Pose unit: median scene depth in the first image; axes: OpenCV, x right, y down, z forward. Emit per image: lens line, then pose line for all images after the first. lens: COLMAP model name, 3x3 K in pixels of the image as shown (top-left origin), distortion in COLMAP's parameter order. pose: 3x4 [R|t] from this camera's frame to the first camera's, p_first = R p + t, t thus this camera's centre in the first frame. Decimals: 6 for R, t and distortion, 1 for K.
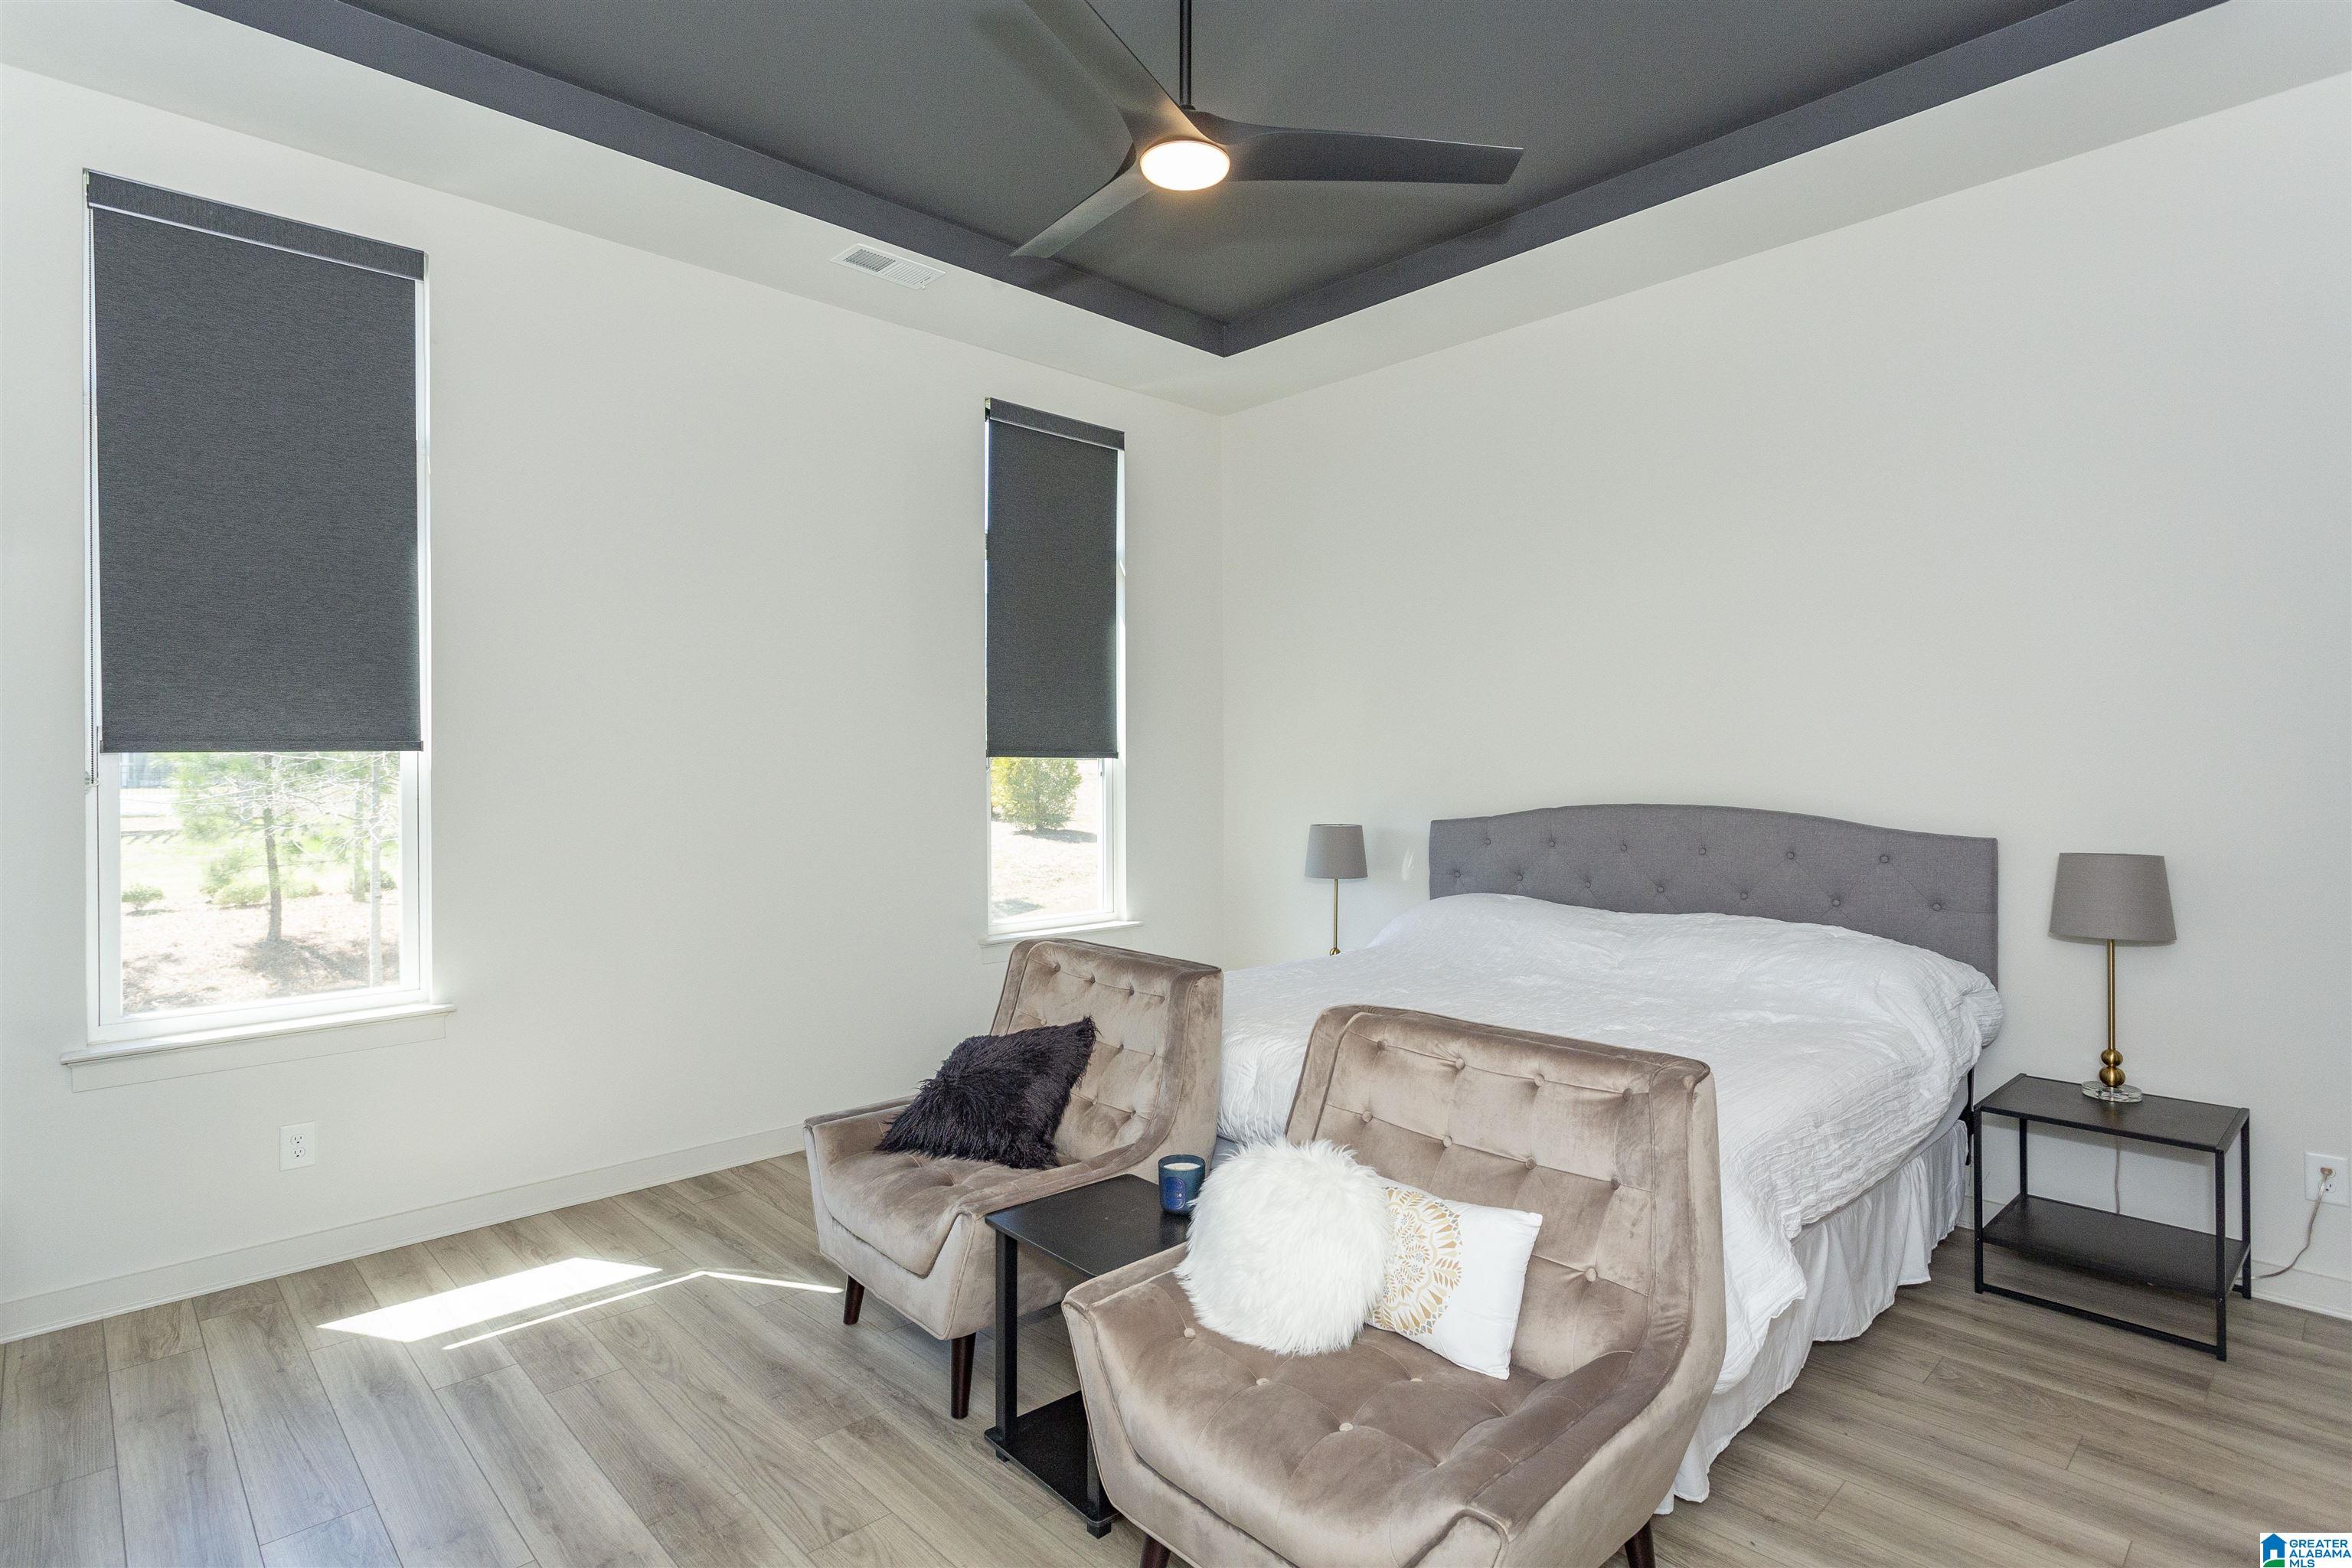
lens RADIAL K [[1138.7, 0, 1176.0], [0, 1138.7, 784.0], [0, 0, 1]] dist [-0.004099, 0.000318]
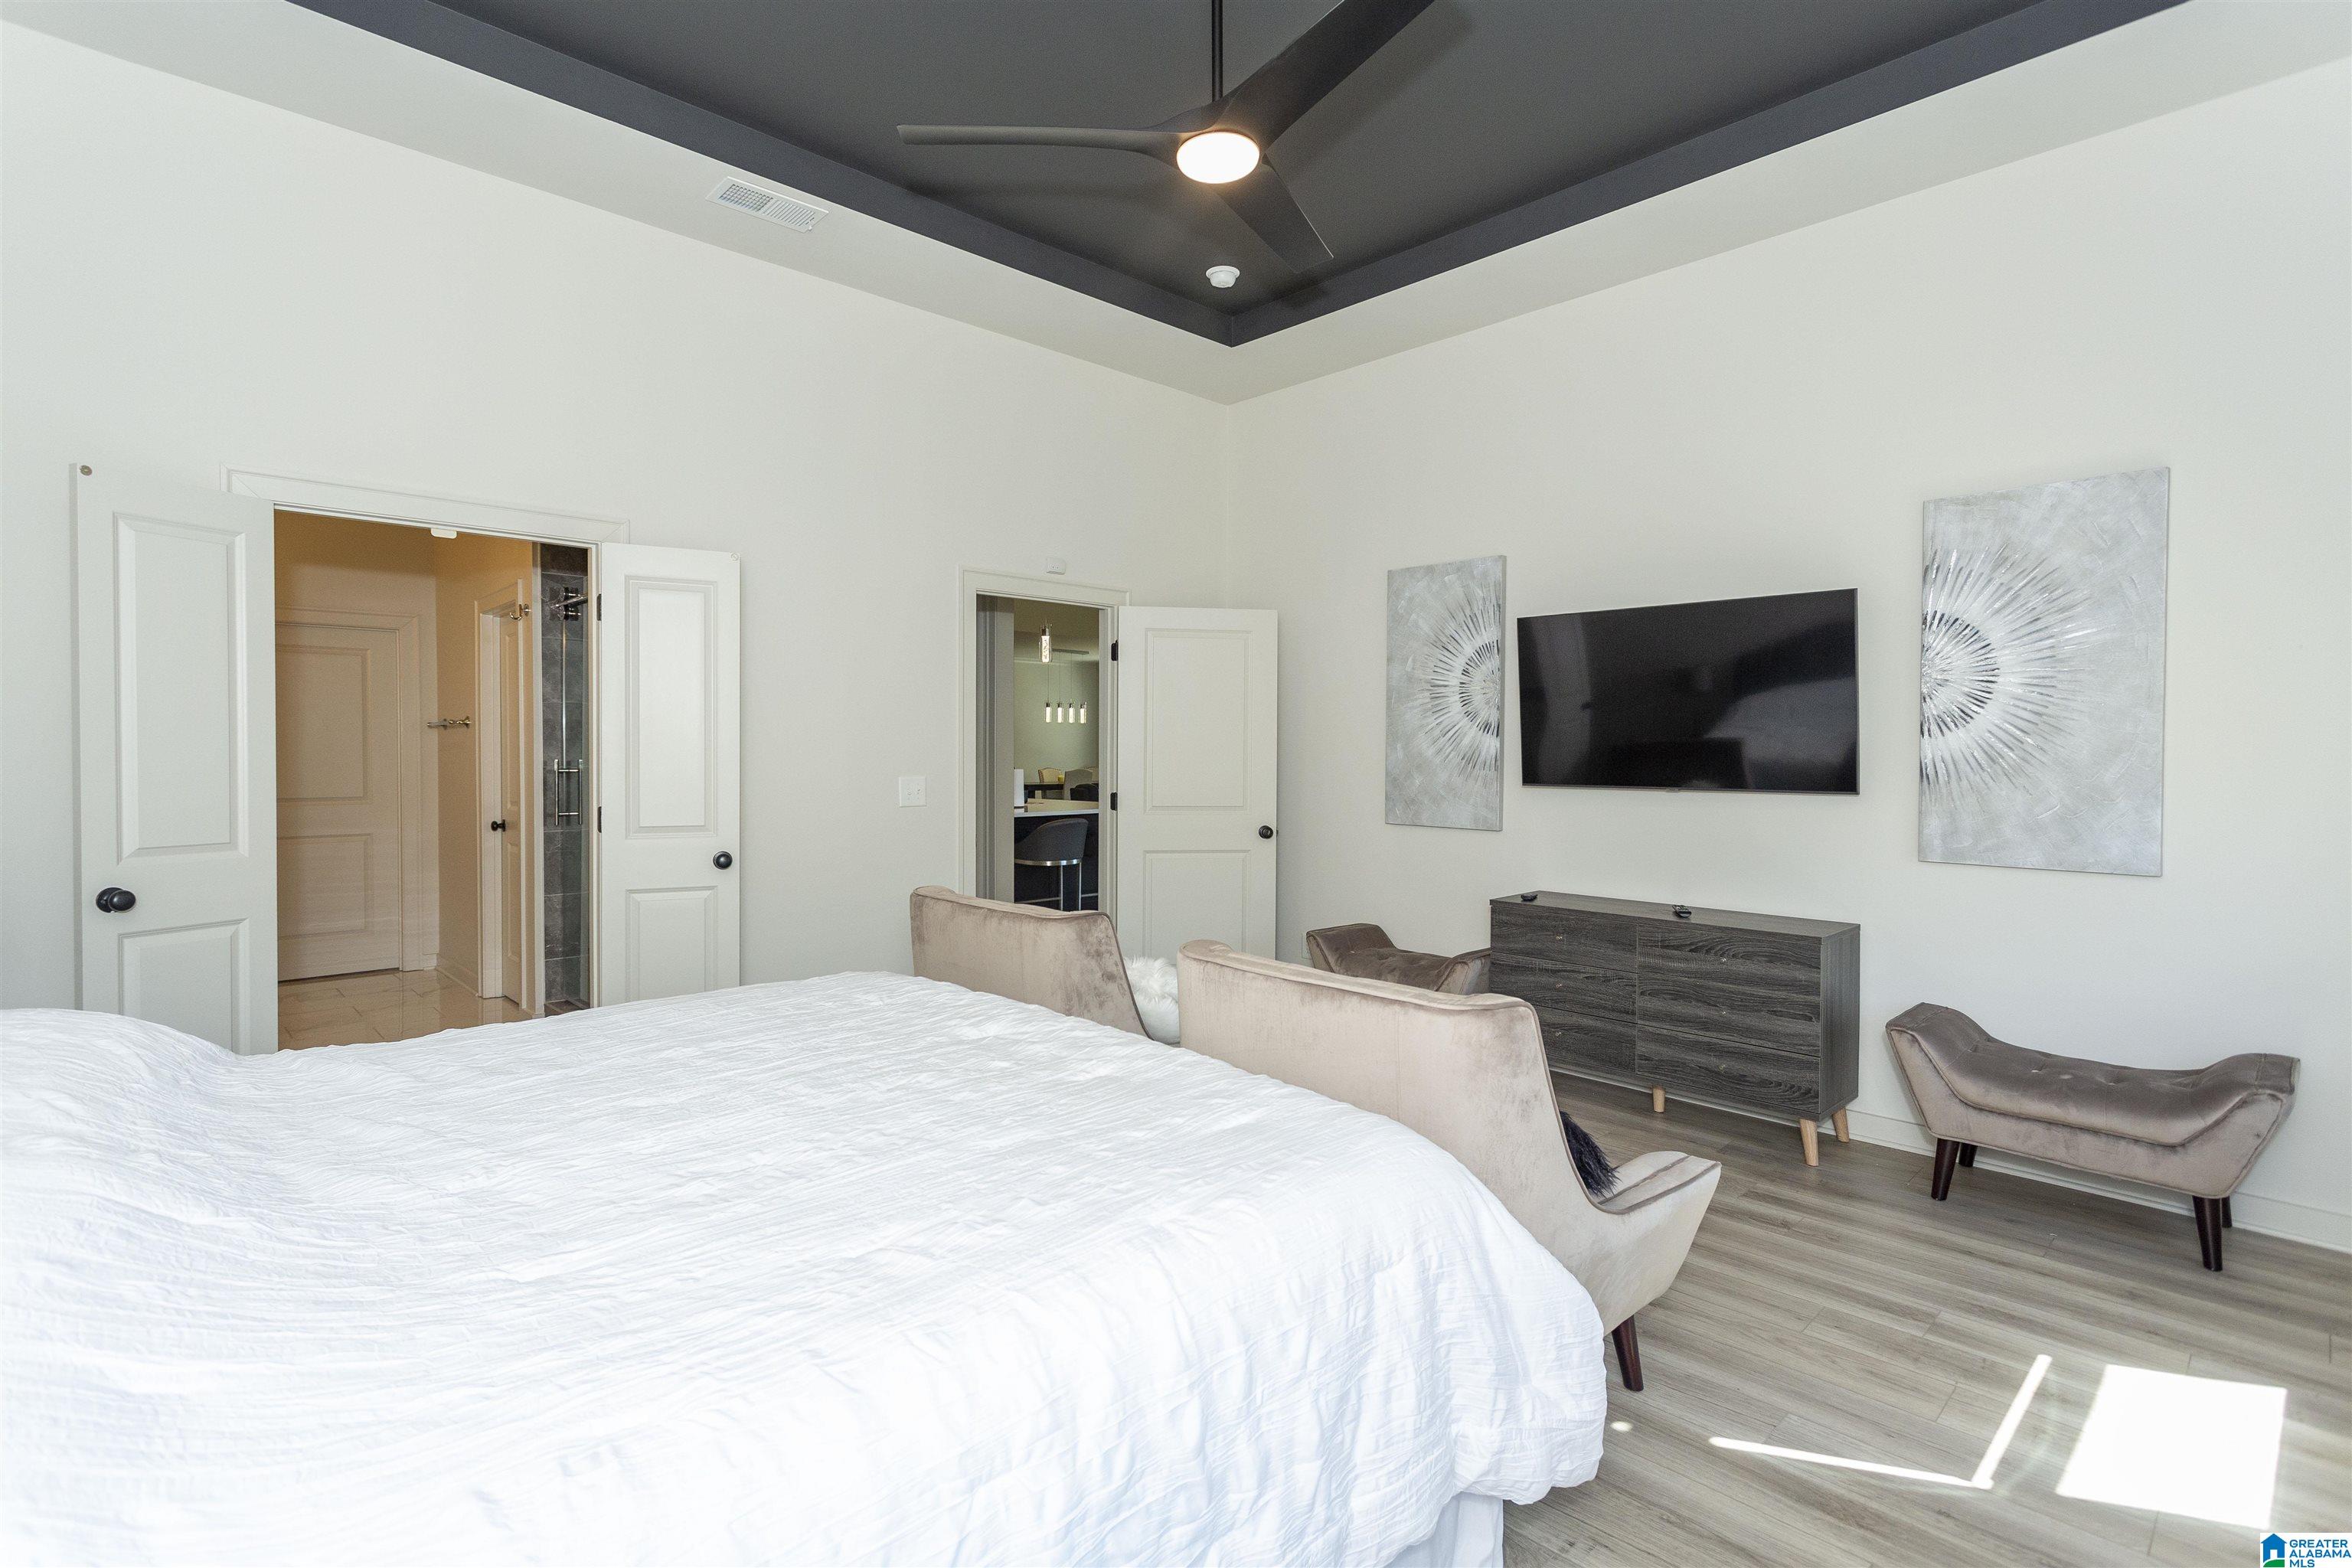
lens RADIAL K [[1115.2, 0, 1176.4], [0, 1115.2, 772.6], [0, 0, 1]] dist [0.003200, 0.000409]
pose [[-0.999814, 0.008213, 0.017479, 0.034708], [0.008499, 0.999831, 0.016319, 0.006554], [-0.017342, 0.016465, -0.999714, 1.850790]]
